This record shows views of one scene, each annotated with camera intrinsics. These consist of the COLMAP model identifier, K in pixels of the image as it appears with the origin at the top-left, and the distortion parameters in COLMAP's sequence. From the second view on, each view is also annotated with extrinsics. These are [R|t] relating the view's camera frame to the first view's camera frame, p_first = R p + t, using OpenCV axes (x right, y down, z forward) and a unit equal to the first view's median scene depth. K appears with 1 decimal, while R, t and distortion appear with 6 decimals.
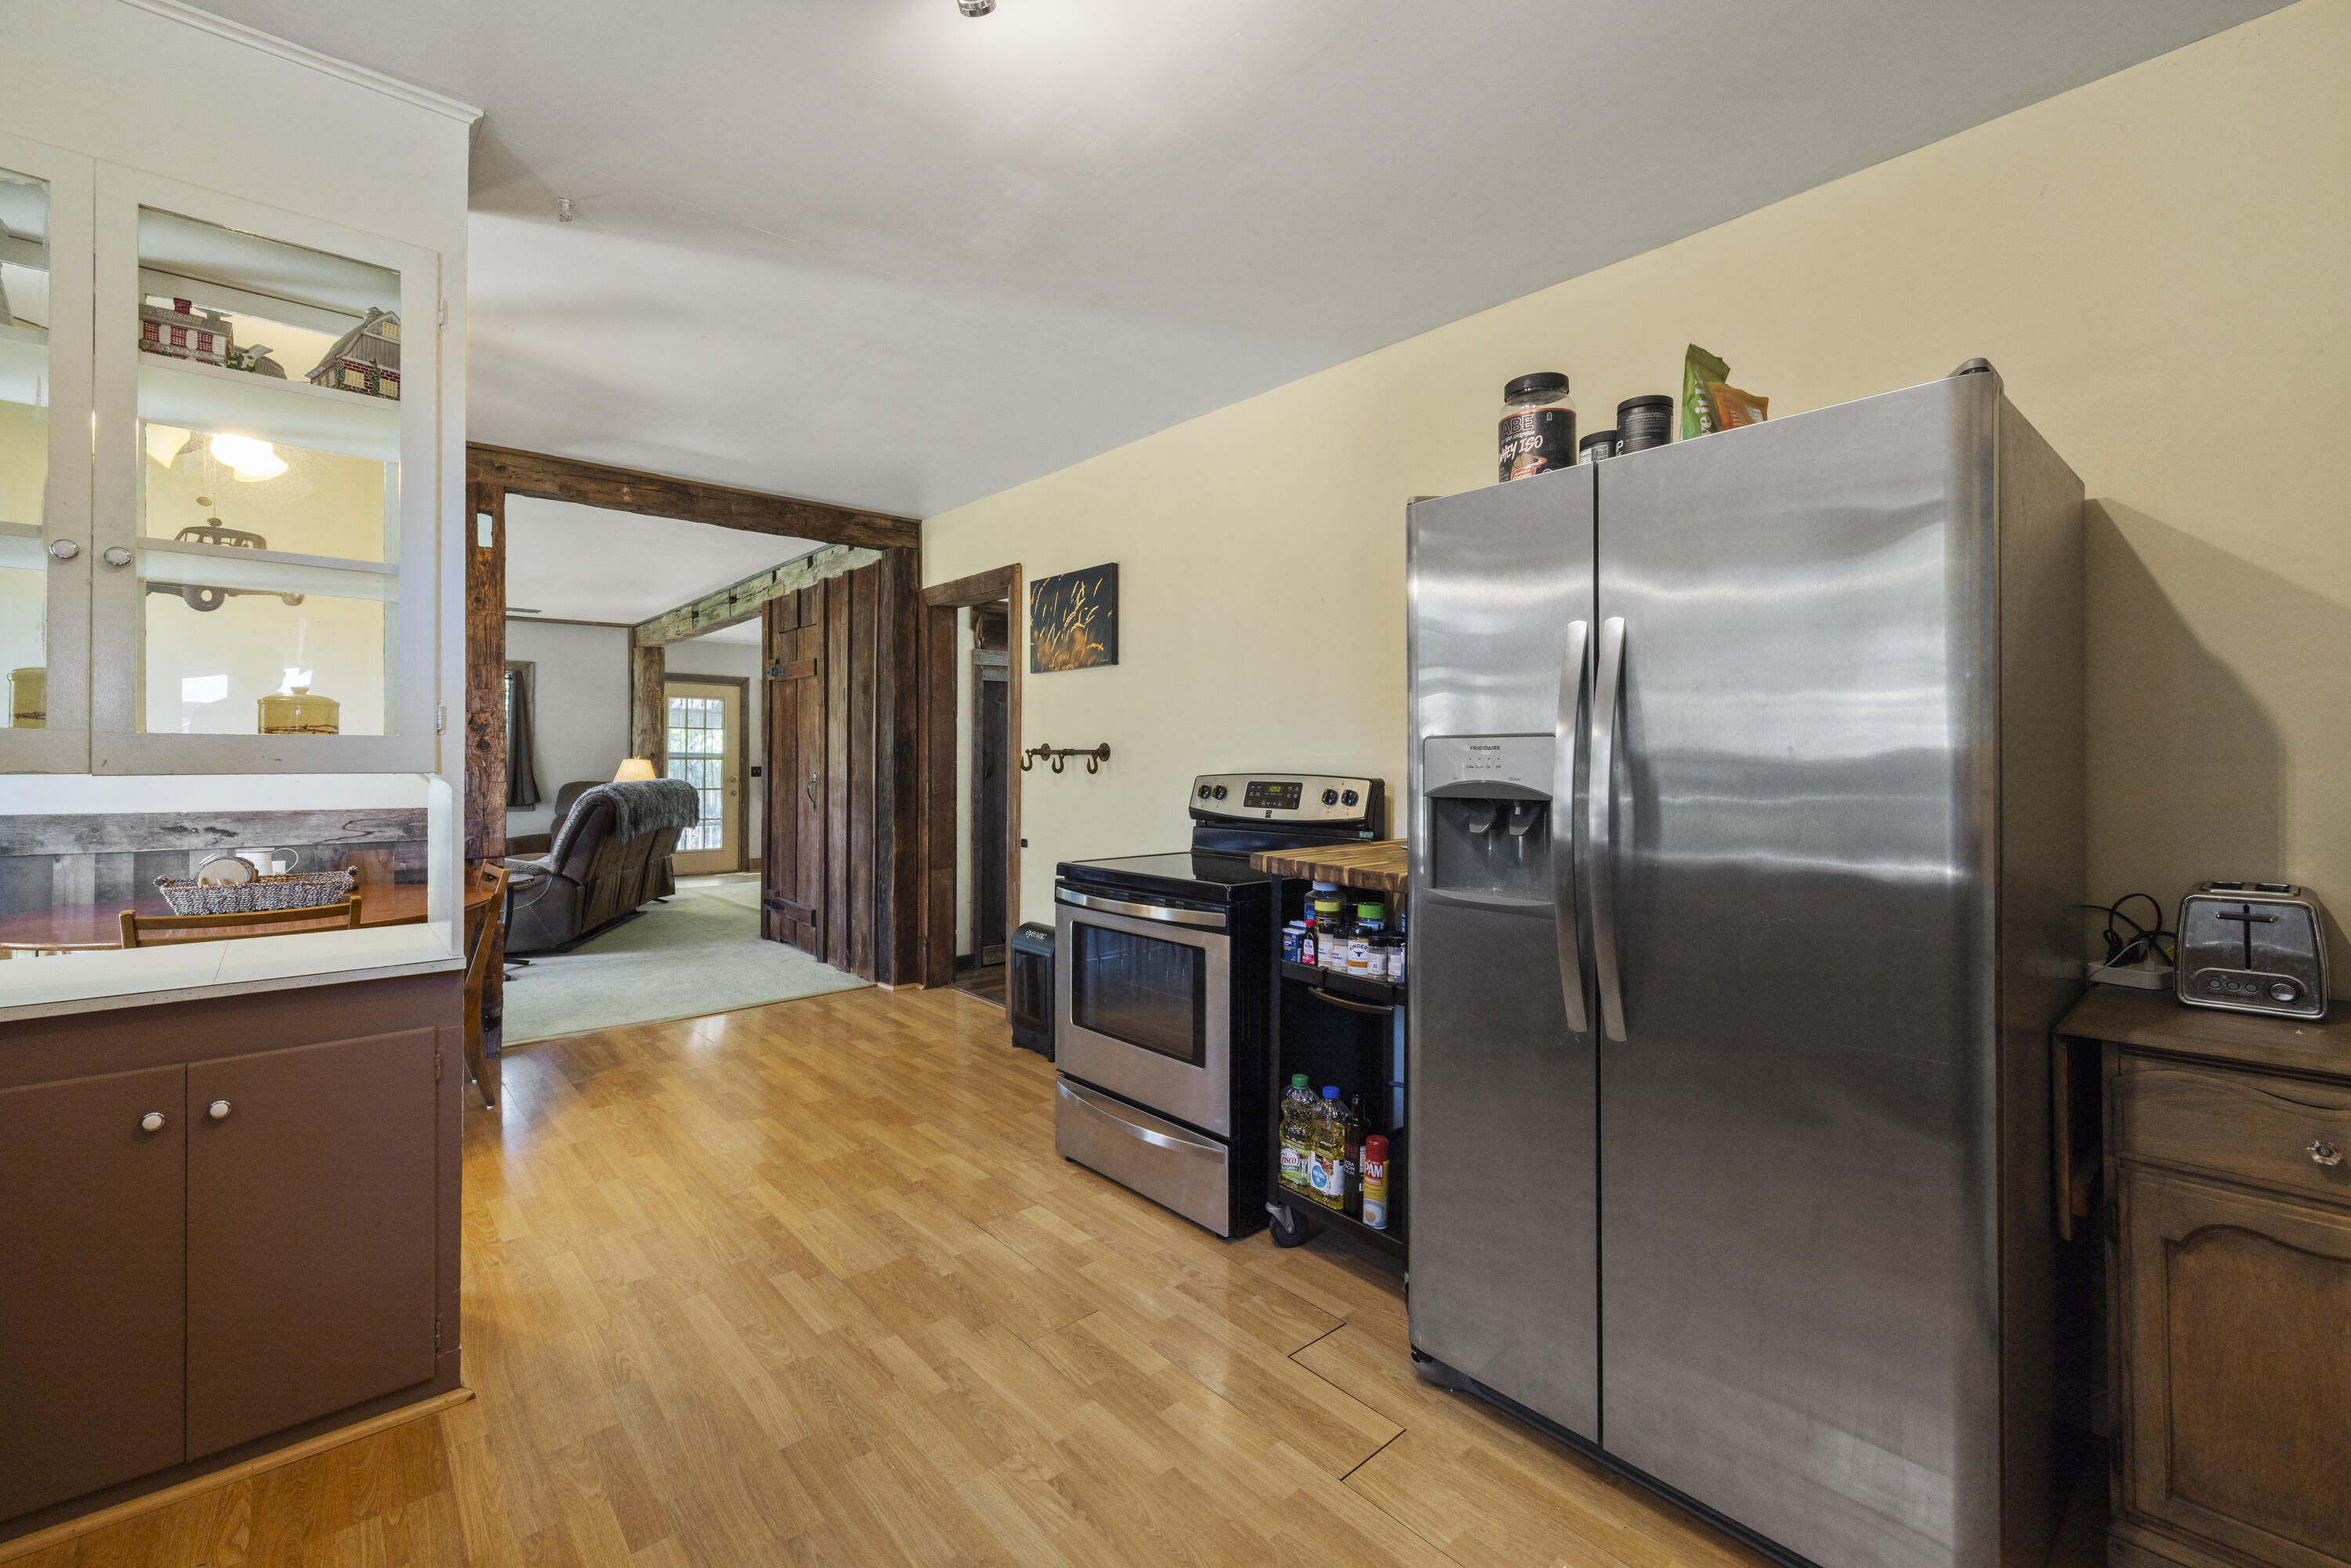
lens RADIAL K [[983.9, 0, 1165.4], [0, 983.9, 761.3], [0, 0, 1]] dist [0.000564, -0.000183]
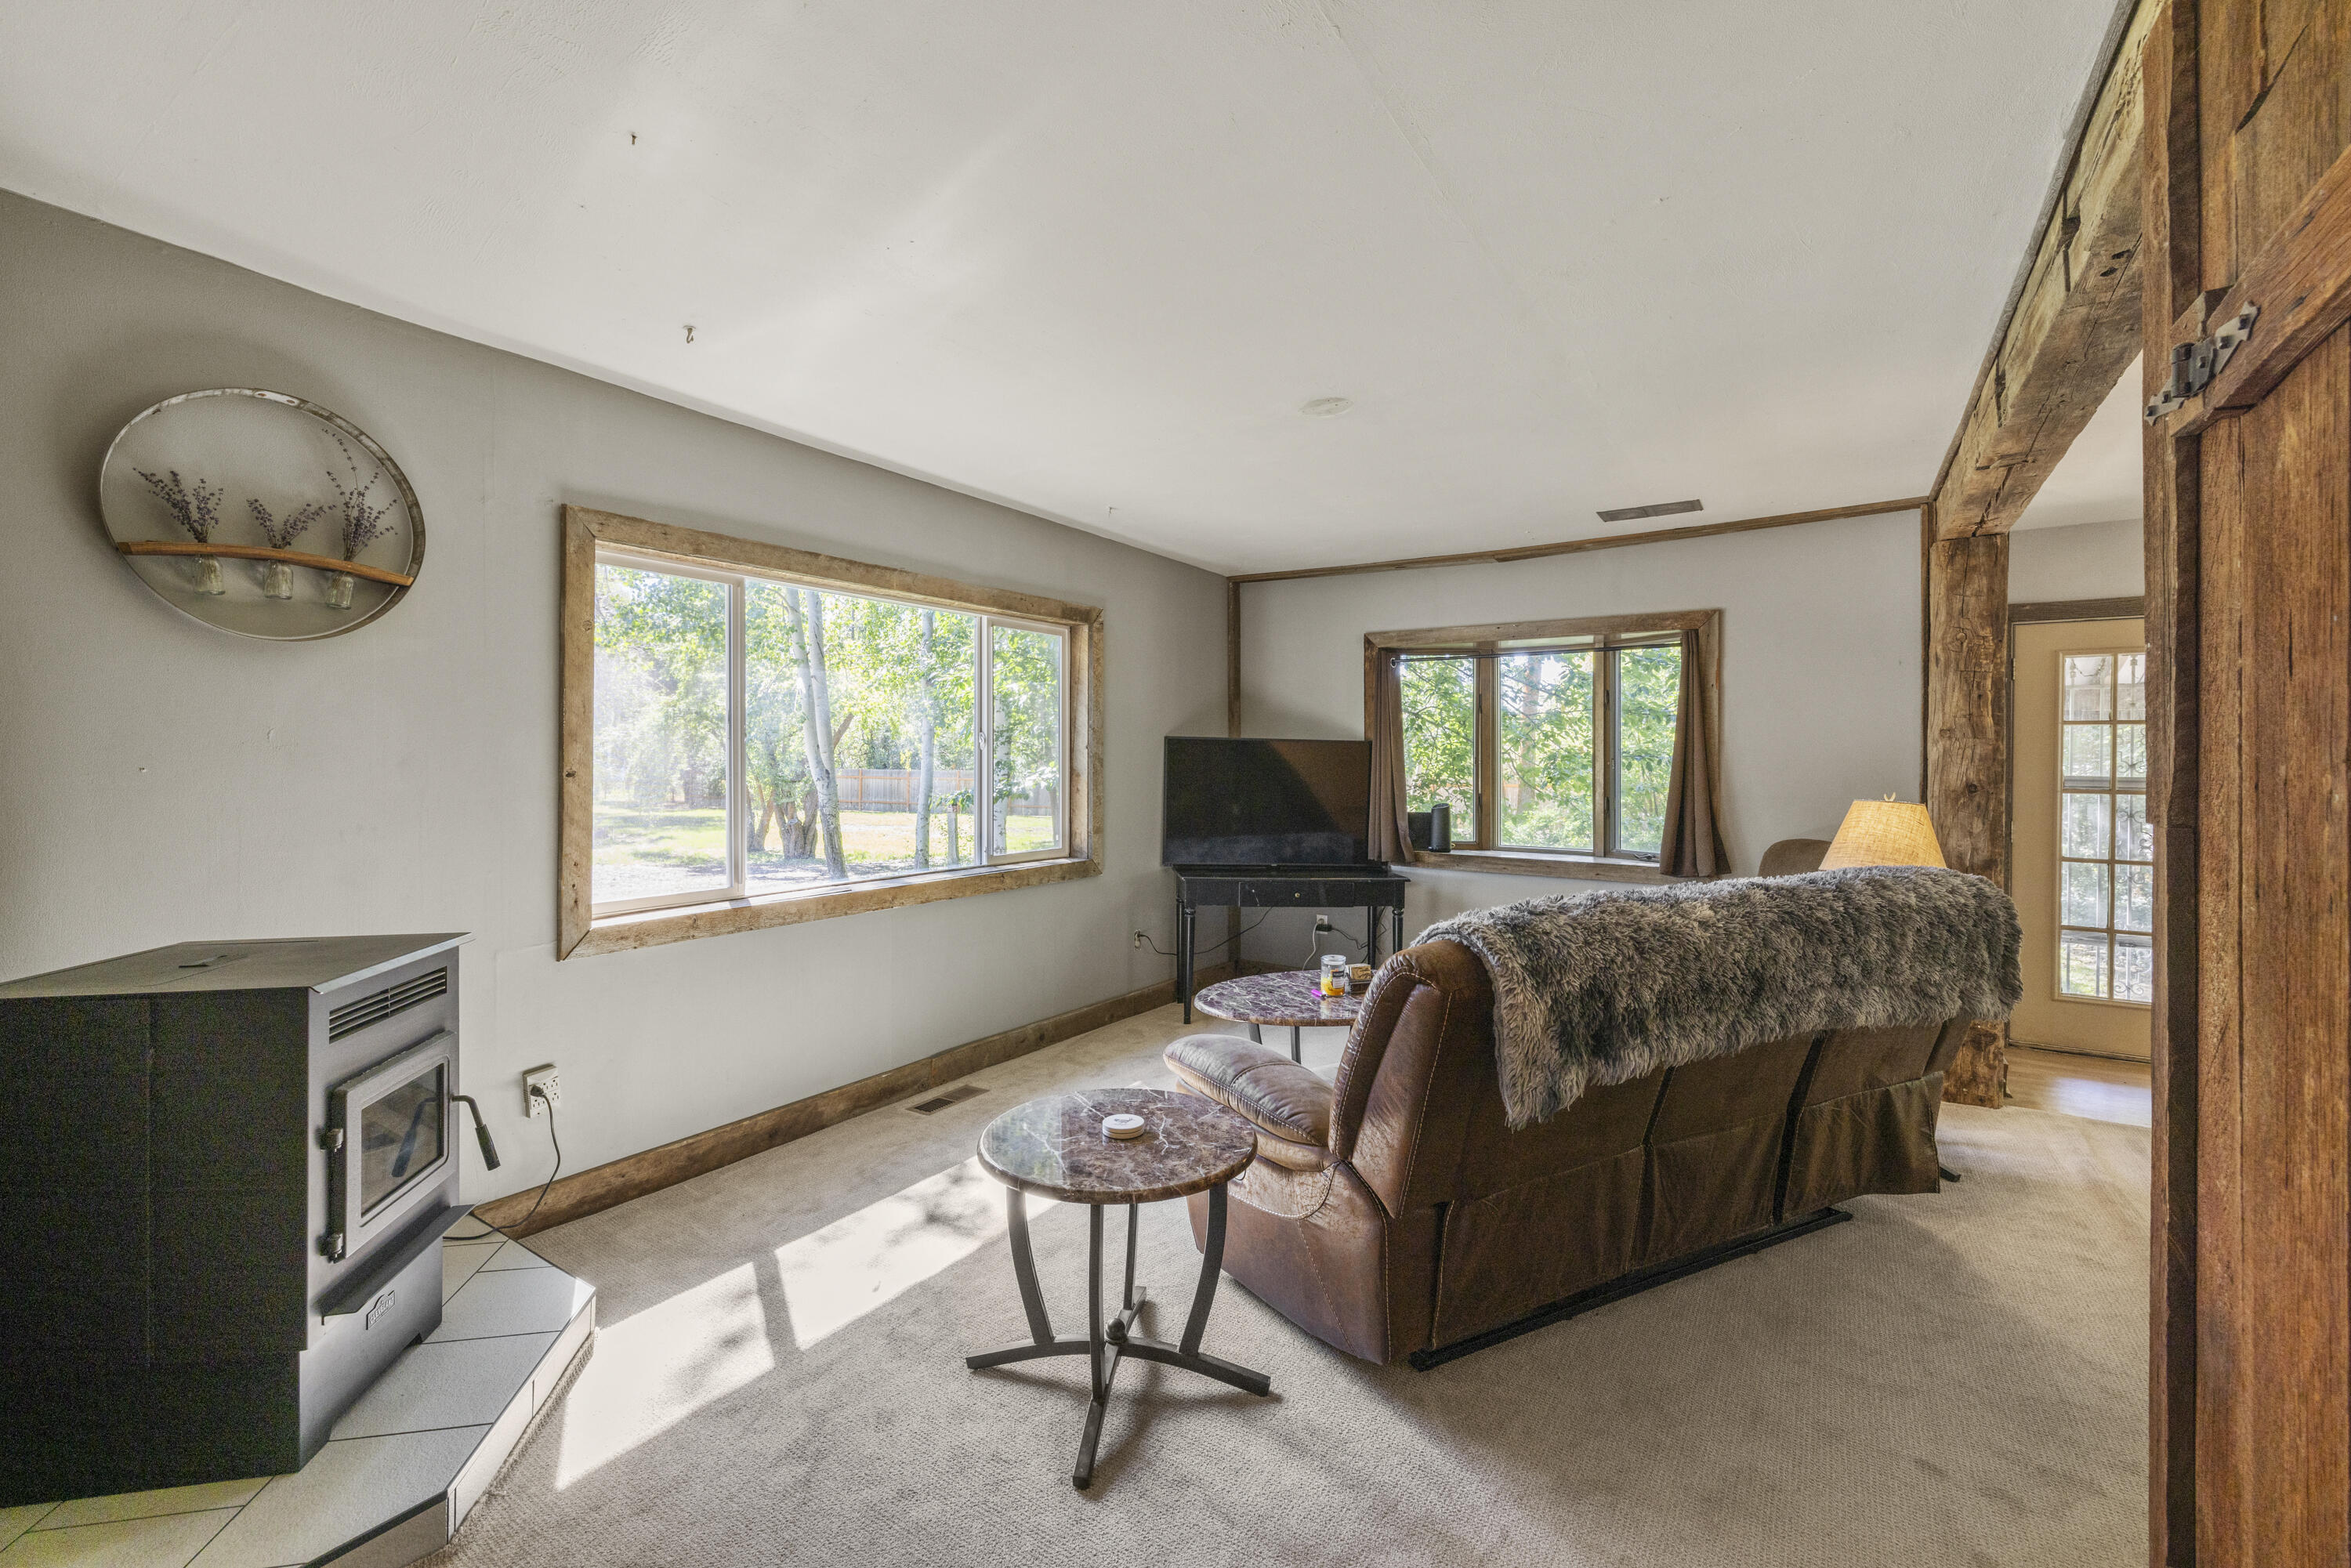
lens RADIAL K [[983.9, 0, 1181.0], [0, 983.9, 771.7], [0, 0, 1]] dist [0.000564, -0.000183]
pose [[0.262132, 0.007223, -0.965005, -0.461106], [-0.006288, 0.999964, 0.005777, -0.031899], [0.965012, 0.004553, 0.262168, 1.302424]]
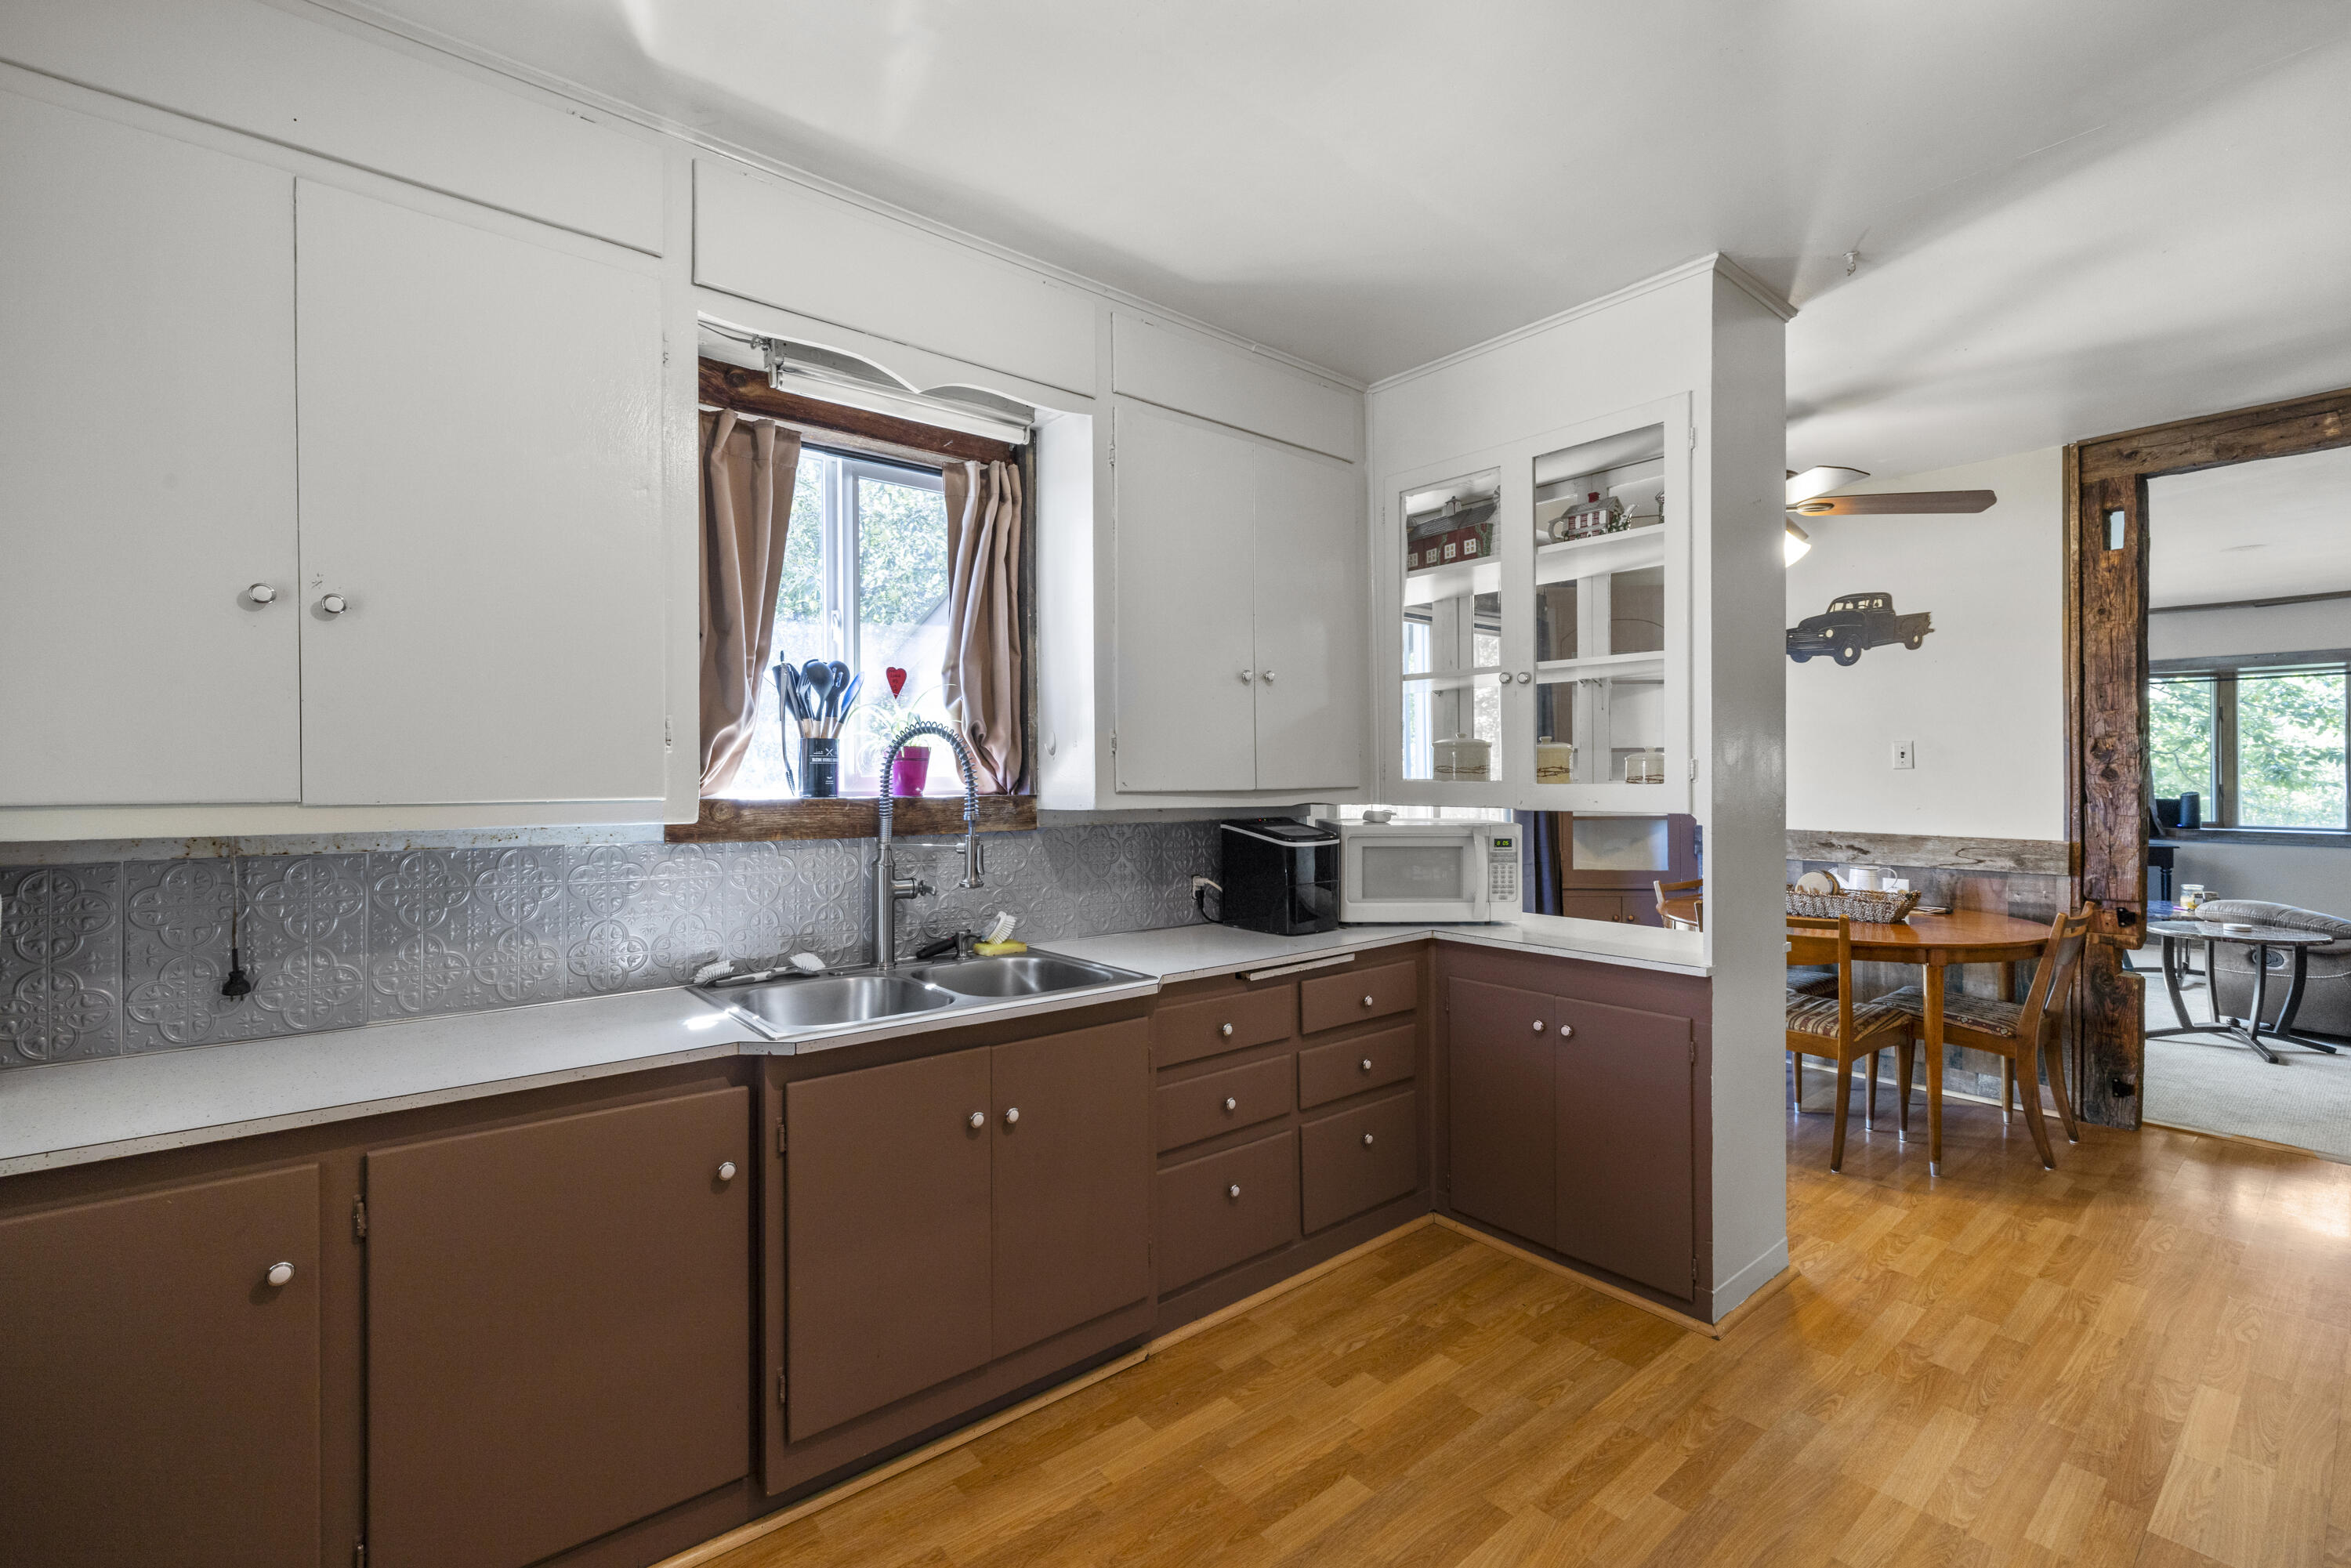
lens RADIAL K [[1029.6, 0, 1168.0], [0, 1029.6, 779.0], [0, 0, 1]] dist [0.000096, 0.000103]
pose [[-0.044228, 0.004106, -0.999013, 0.290729], [0.003174, 0.999987, 0.003970, -0.019122], [0.999016, -0.002995, -0.044240, 0.202524]]
